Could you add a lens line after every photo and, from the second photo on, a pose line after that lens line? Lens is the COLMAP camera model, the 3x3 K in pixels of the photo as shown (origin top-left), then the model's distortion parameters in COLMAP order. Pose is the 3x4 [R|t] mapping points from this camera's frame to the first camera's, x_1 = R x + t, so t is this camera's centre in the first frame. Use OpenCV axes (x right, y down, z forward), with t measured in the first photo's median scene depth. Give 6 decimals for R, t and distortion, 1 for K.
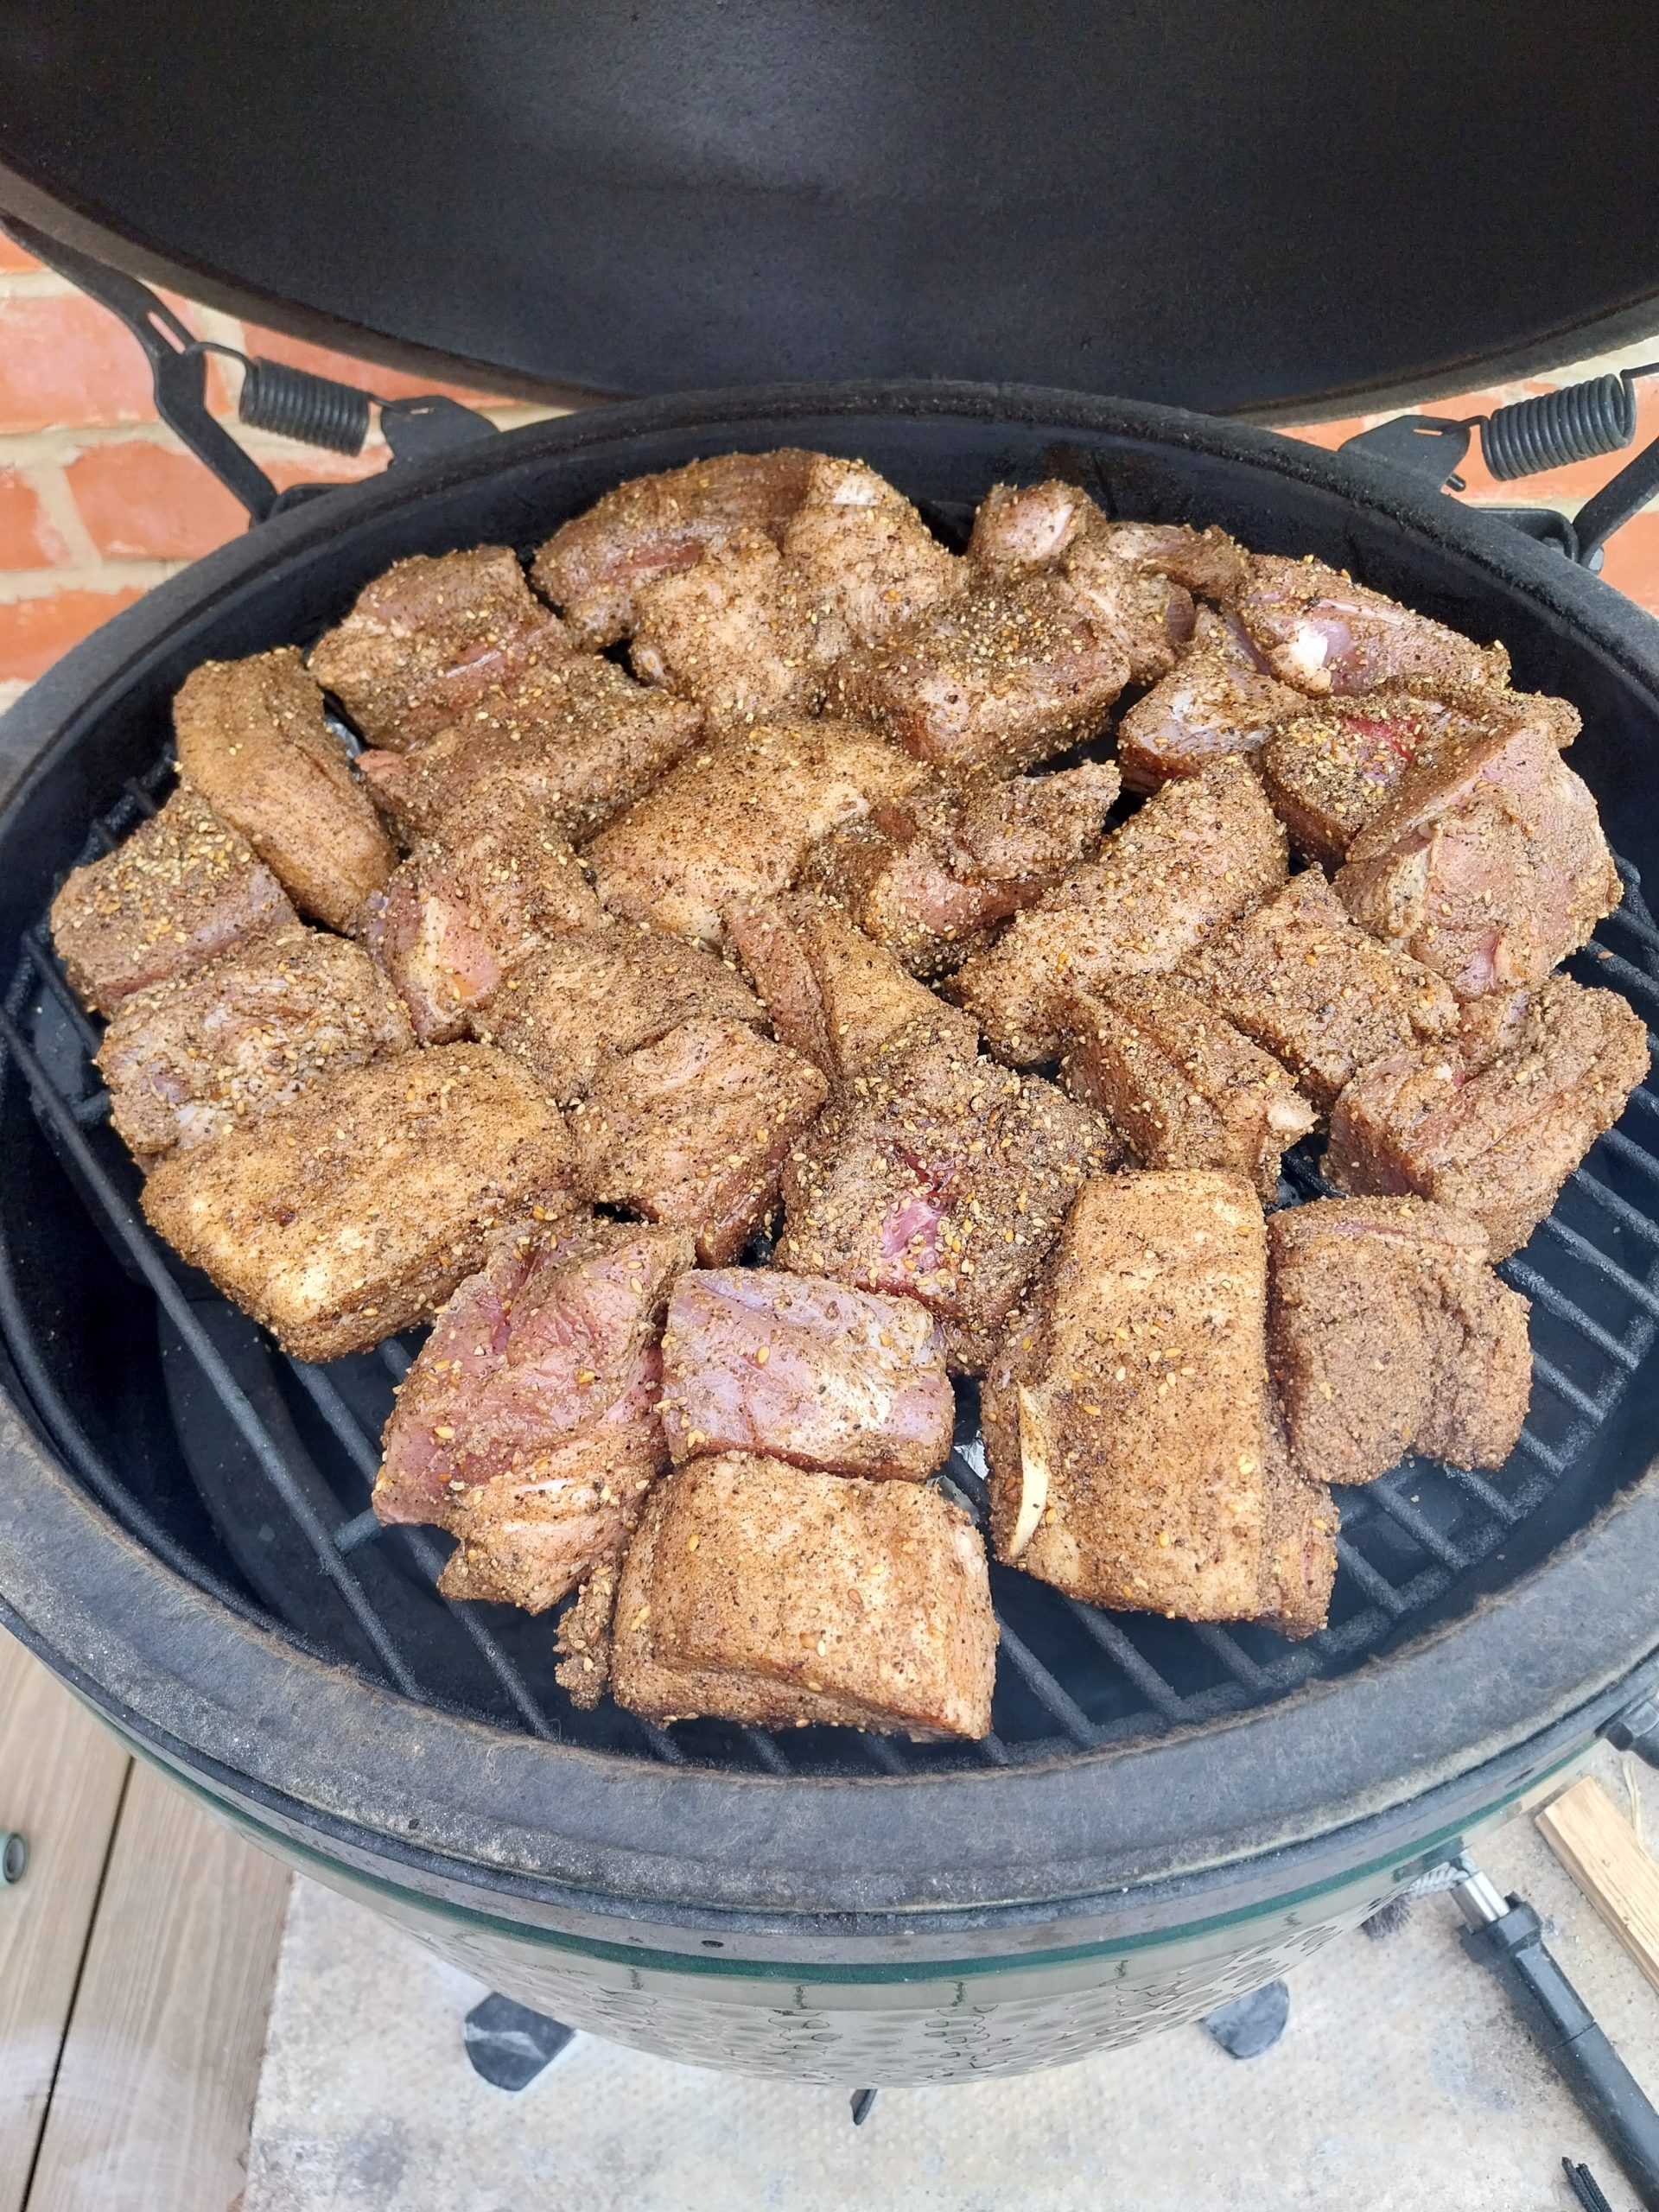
lens RADIAL K [[1626.2, 0, 822.2], [0, 1626.2, 1112.4], [0, 0, 1]] dist [-0.013047, -0.001813]
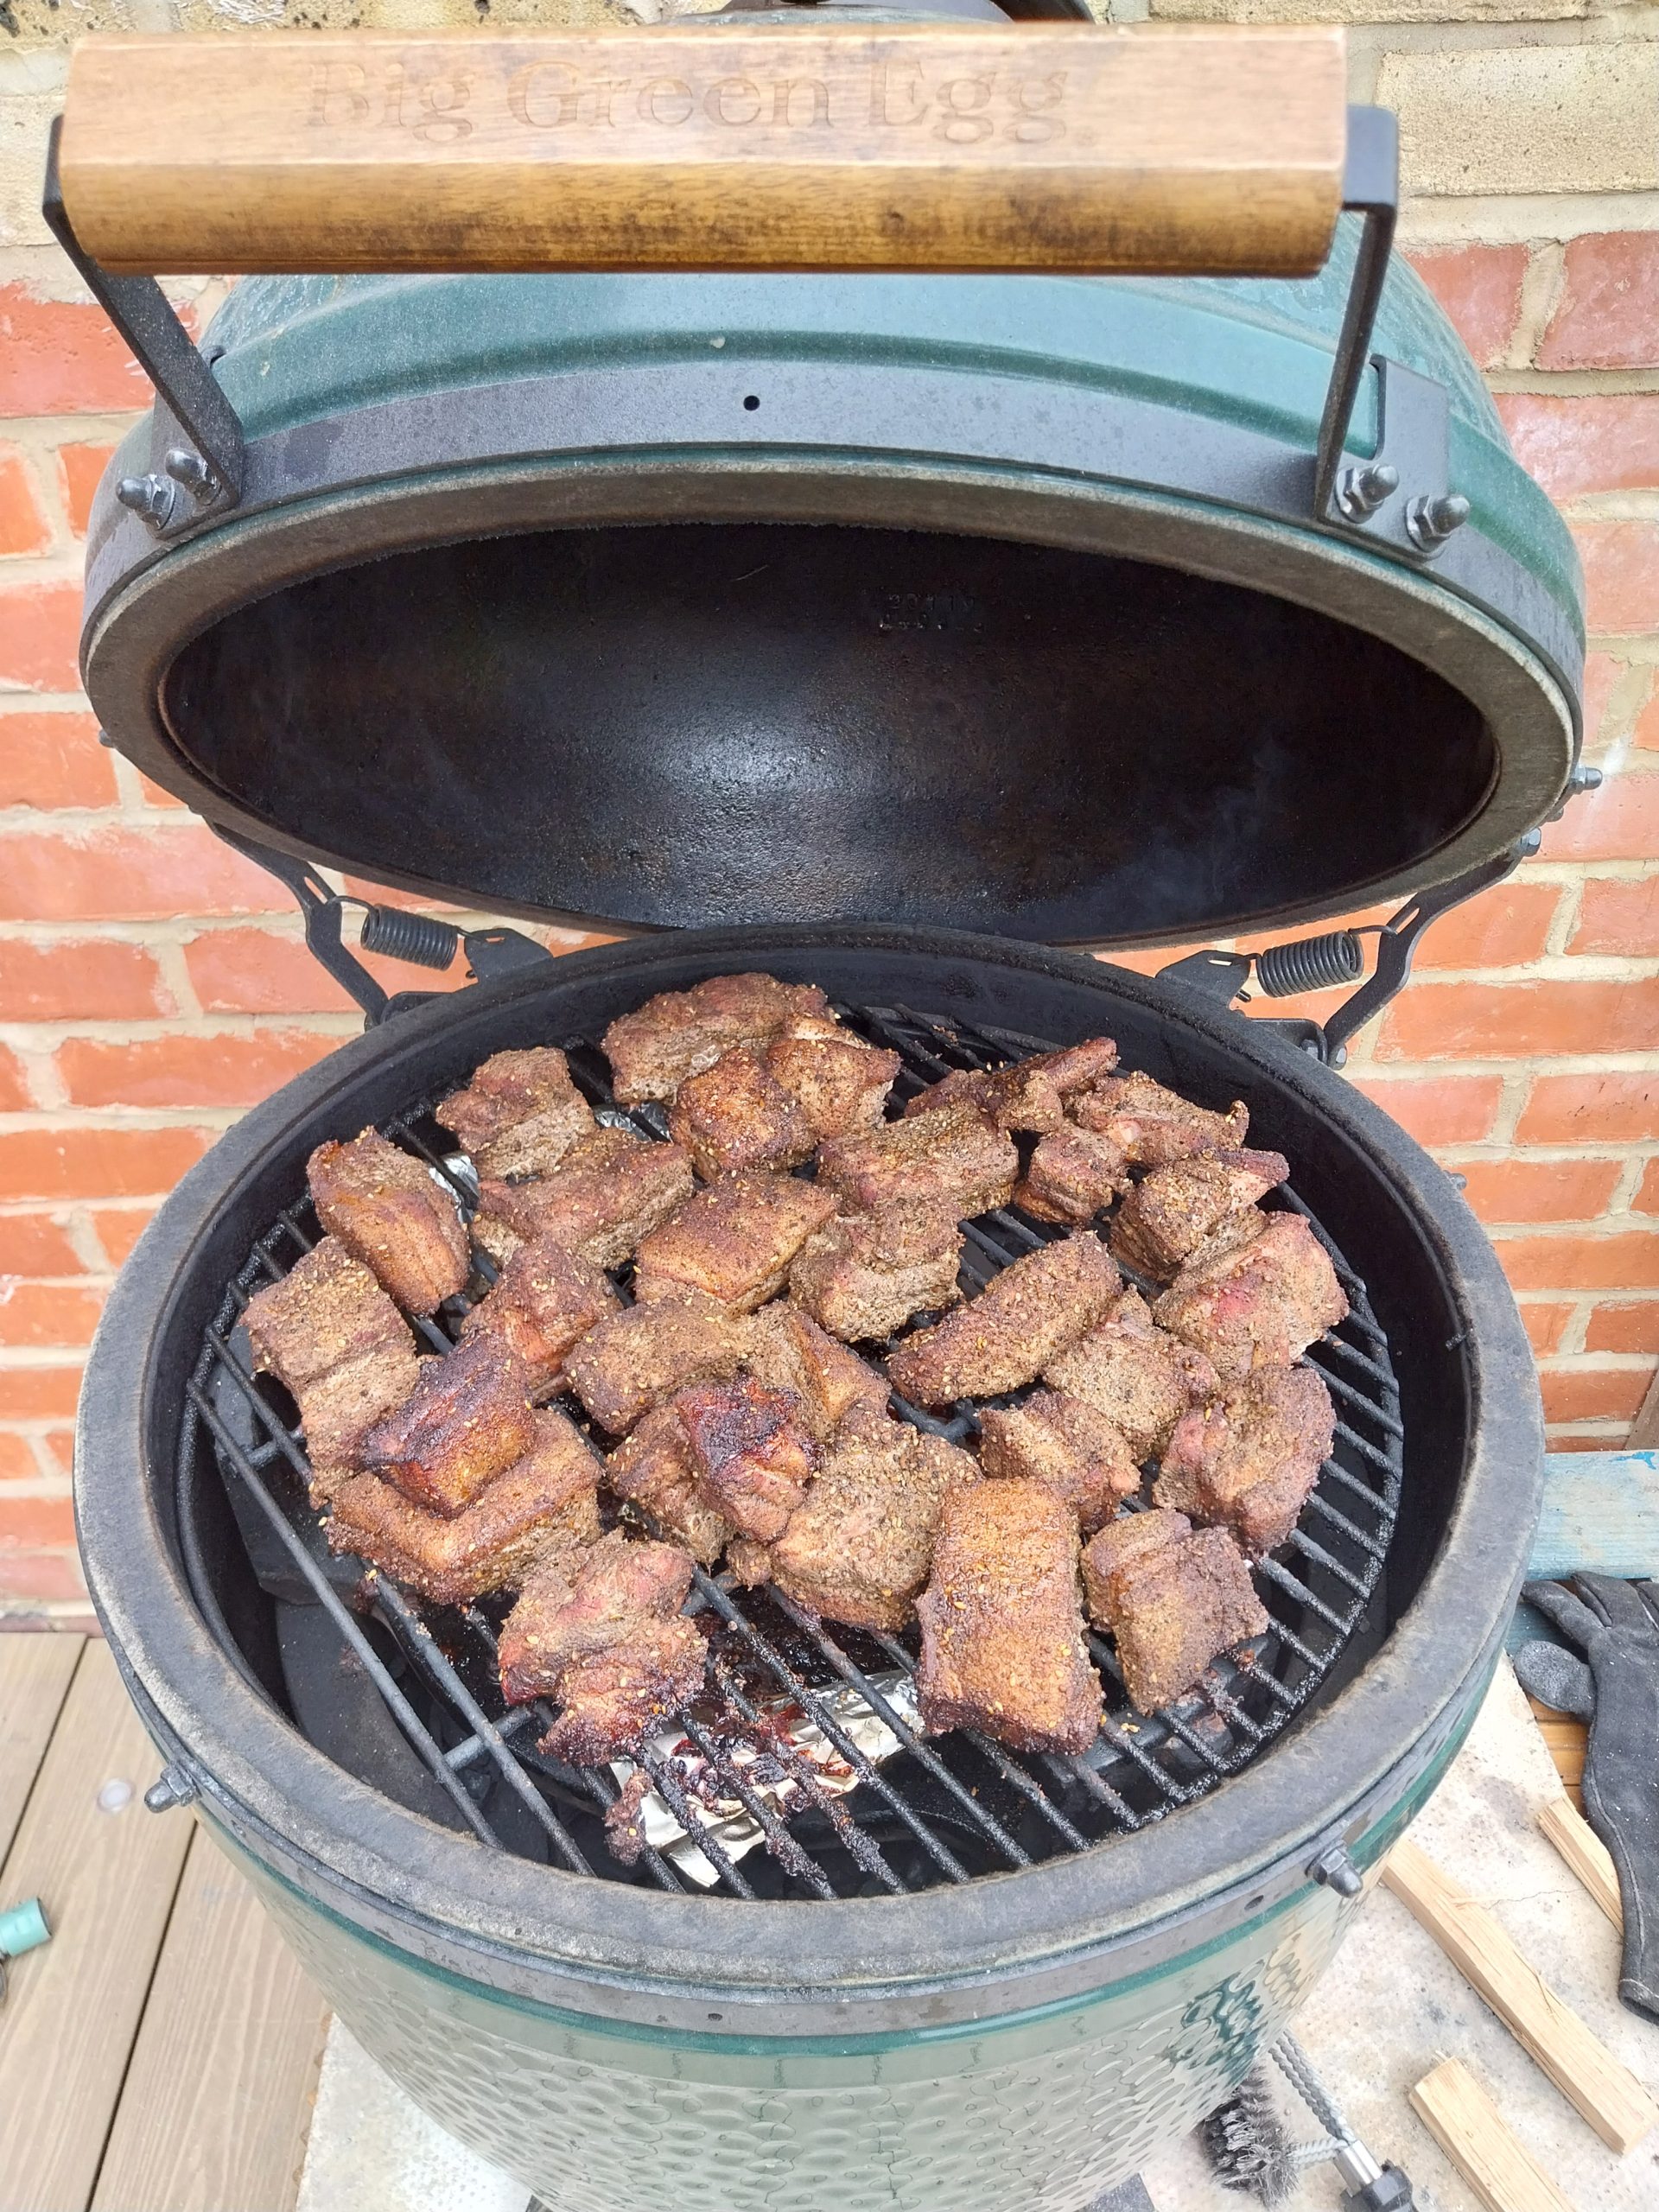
lens RADIAL K [[1626.2, 0, 798.5], [0, 1626.2, 1132.0], [0, 0, 1]] dist [-0.013047, -0.001813]
pose [[0.999915, 0.002712, 0.012740, -0.008033], [0.000005, 0.978004, -0.208587, 0.016873], [-0.013026, 0.208570, 0.977921, -0.413944]]
